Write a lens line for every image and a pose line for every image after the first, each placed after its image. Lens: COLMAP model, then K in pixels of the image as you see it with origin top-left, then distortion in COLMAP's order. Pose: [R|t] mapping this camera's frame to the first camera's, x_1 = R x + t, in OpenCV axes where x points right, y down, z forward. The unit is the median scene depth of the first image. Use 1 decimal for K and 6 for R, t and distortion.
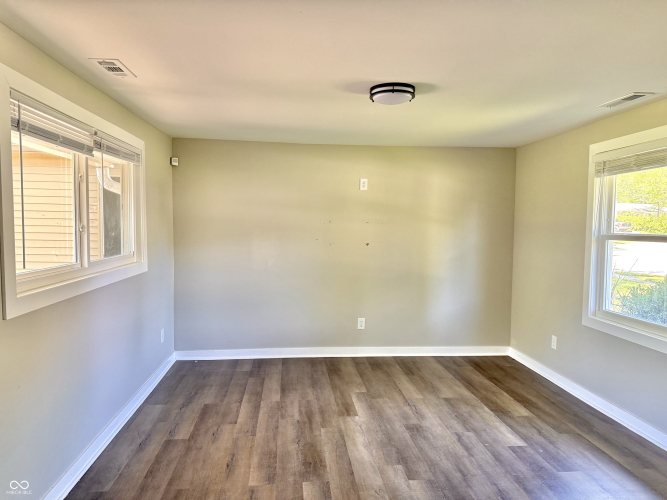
lens RADIAL K [[471.3, 0, 335.6], [0, 471.3, 250.7], [0, 0, 1]] dist [0.090347, -0.109899]
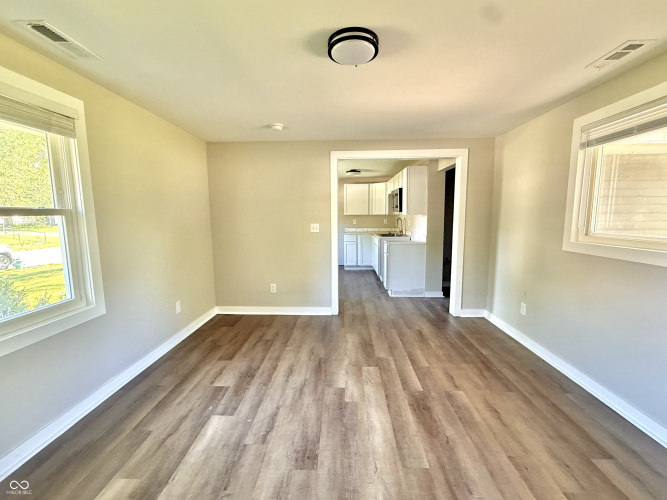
lens RADIAL K [[292.1, 0, 333.6], [0, 292.1, 250.0], [0, 0, 1]] dist [0.003952, -0.000099]
pose [[-0.990793, -0.020955, 0.133753, 0.057287], [0.003162, 0.984097, 0.177603, -0.042317], [-0.135347, 0.176391, -0.974970, 1.254243]]
